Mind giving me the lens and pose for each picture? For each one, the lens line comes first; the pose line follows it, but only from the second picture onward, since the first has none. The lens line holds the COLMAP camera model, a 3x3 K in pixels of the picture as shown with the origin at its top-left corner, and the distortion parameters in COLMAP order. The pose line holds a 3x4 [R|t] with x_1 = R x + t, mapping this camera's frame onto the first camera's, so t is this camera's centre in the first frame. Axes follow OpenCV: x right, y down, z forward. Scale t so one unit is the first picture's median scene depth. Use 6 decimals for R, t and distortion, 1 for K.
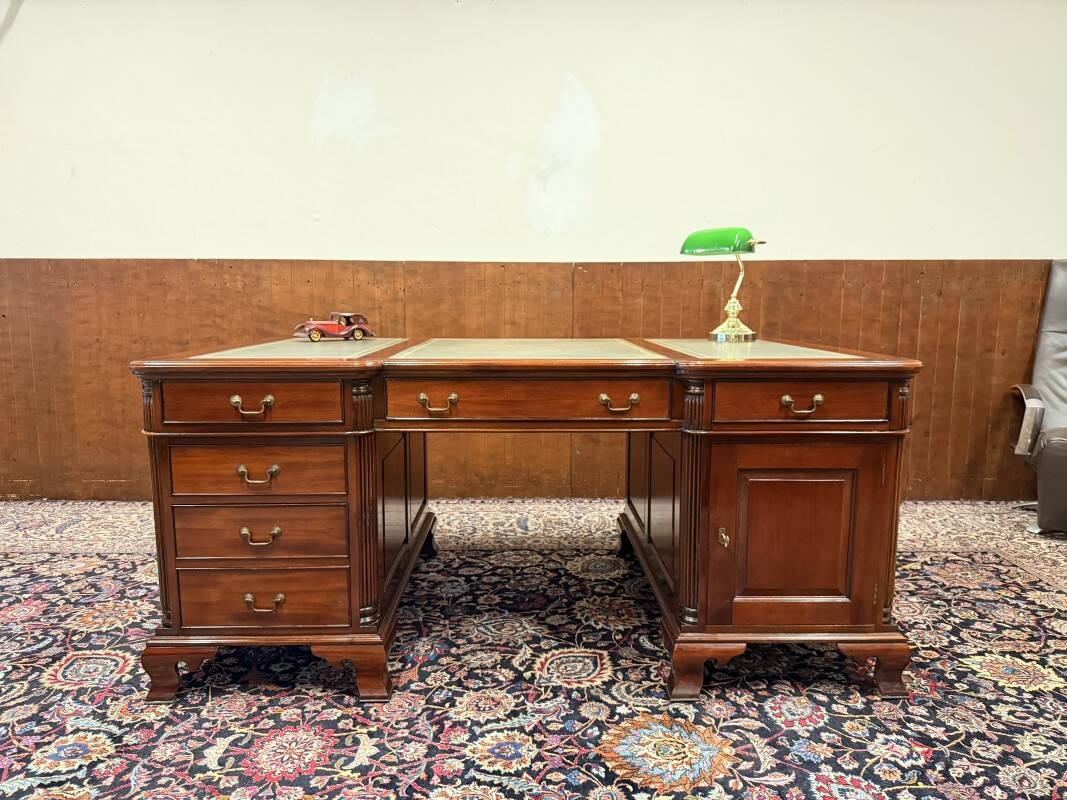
lens RADIAL K [[753.7, 0, 539.1], [0, 753.7, 413.9], [0, 0, 1]] dist [0.013797, -0.022160]
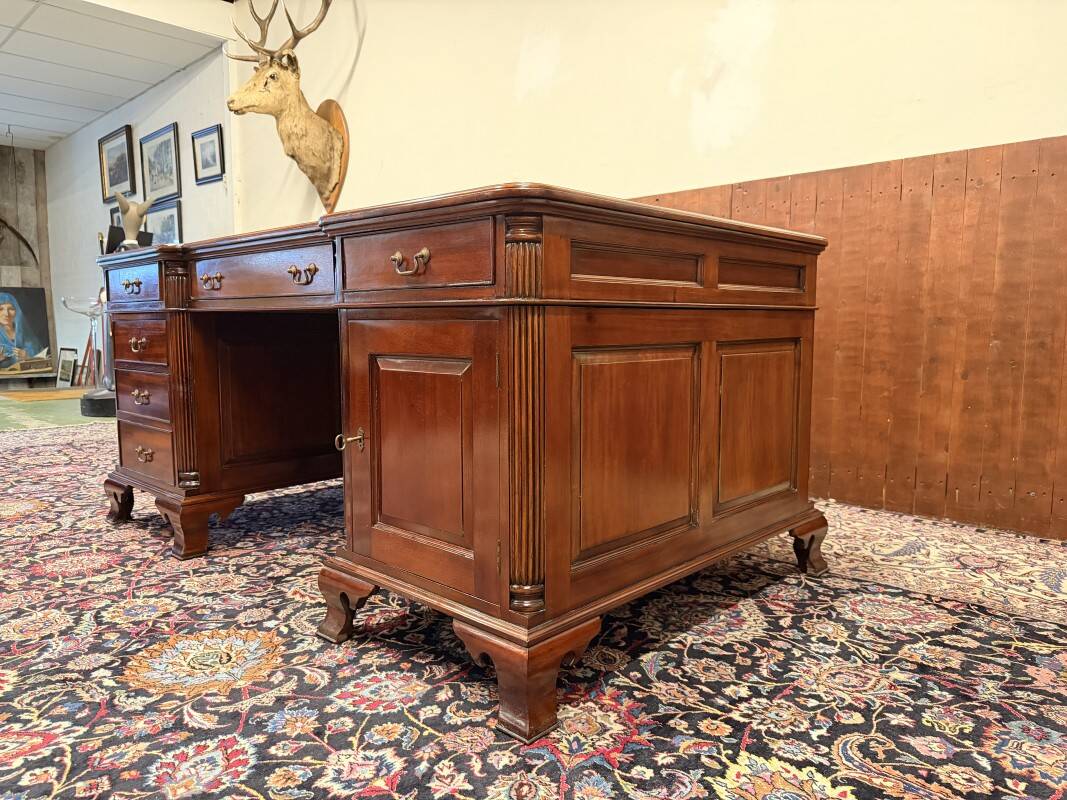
lens RADIAL K [[760.4, 0, 537.5], [0, 760.4, 409.4], [0, 0, 1]] dist [0.005612, -0.017154]
pose [[0.713644, 0.076800, -0.696286, 0.882046], [-0.106915, 0.994268, 0.000087, 0.108360], [0.692302, 0.074381, 0.717764, 0.539785]]
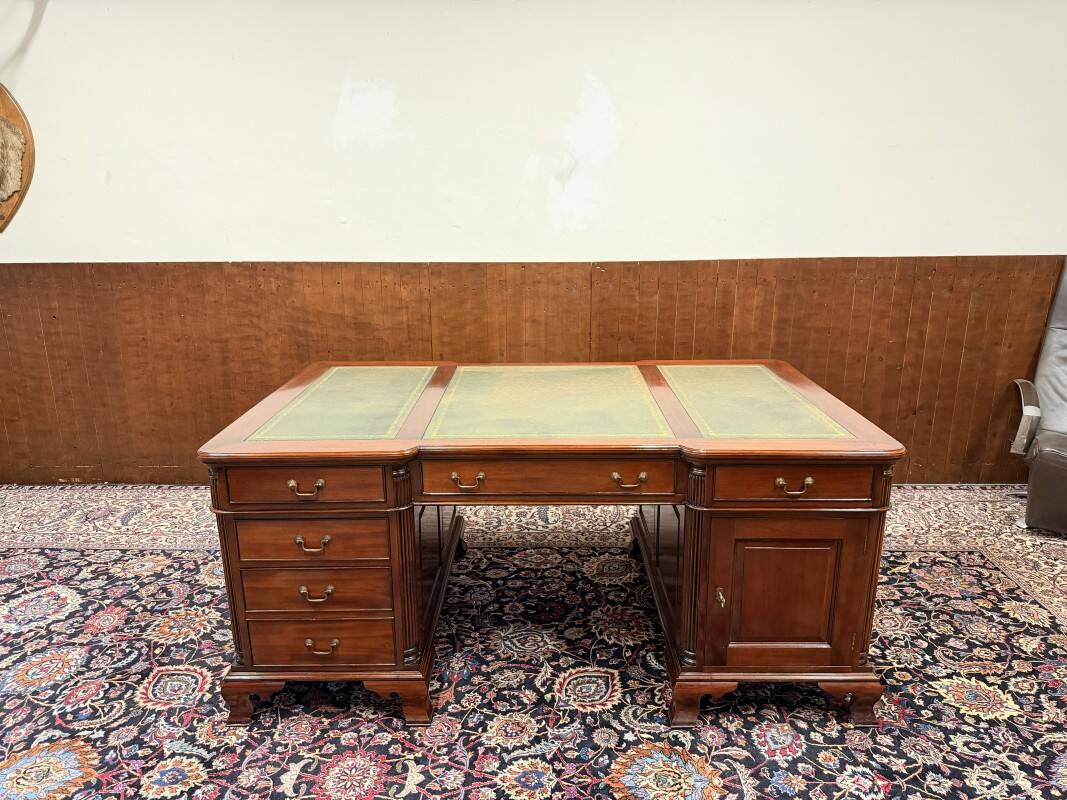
lens RADIAL K [[753.7, 0, 537.9], [0, 753.7, 406.9], [0, 0, 1]] dist [0.013797, -0.022160]
pose [[0.999574, -0.001066, -0.029160, 0.003173], [0.004874, 0.991394, 0.130825, -0.257485], [0.028770, -0.130911, 0.990977, -0.093714]]
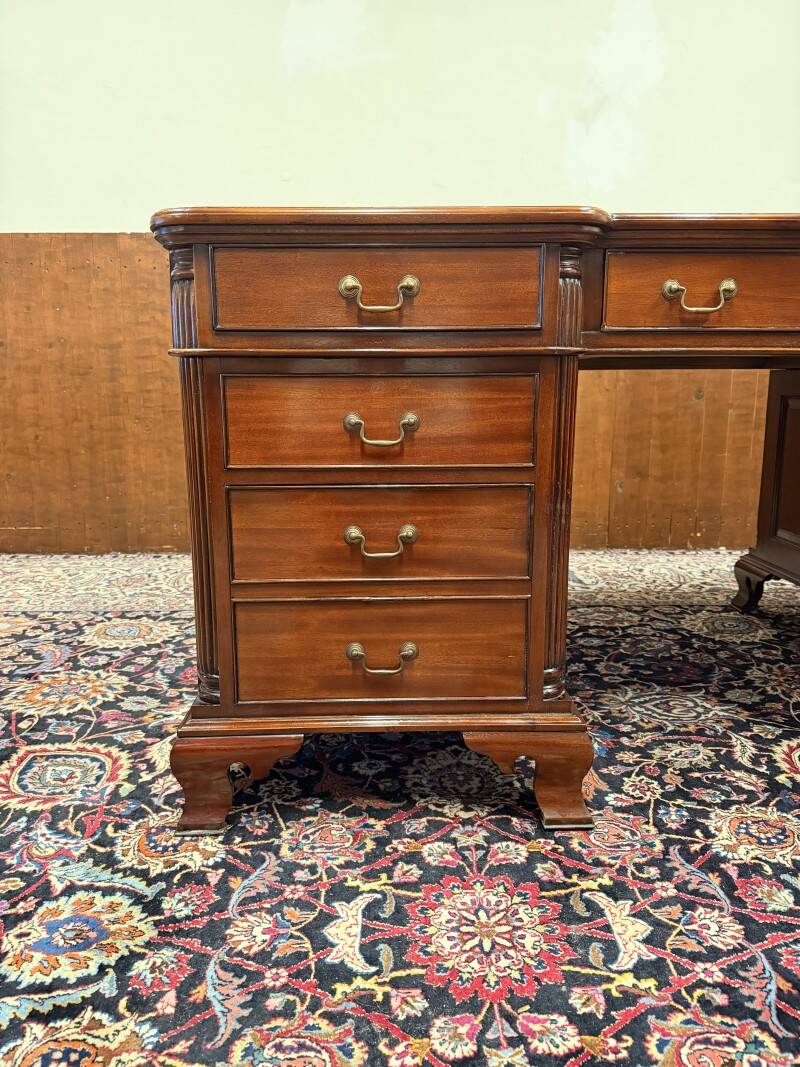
lens RADIAL K [[753.7, 0, 398.5], [0, 753.7, 539.8], [0, 0, 1]] dist [0.013797, -0.022160]
pose [[0.999989, -0.004644, 0.000827, -0.339034], [0.004604, 0.999046, 0.043437, 0.129500], [-0.001028, -0.043433, 0.999056, 0.417629]]
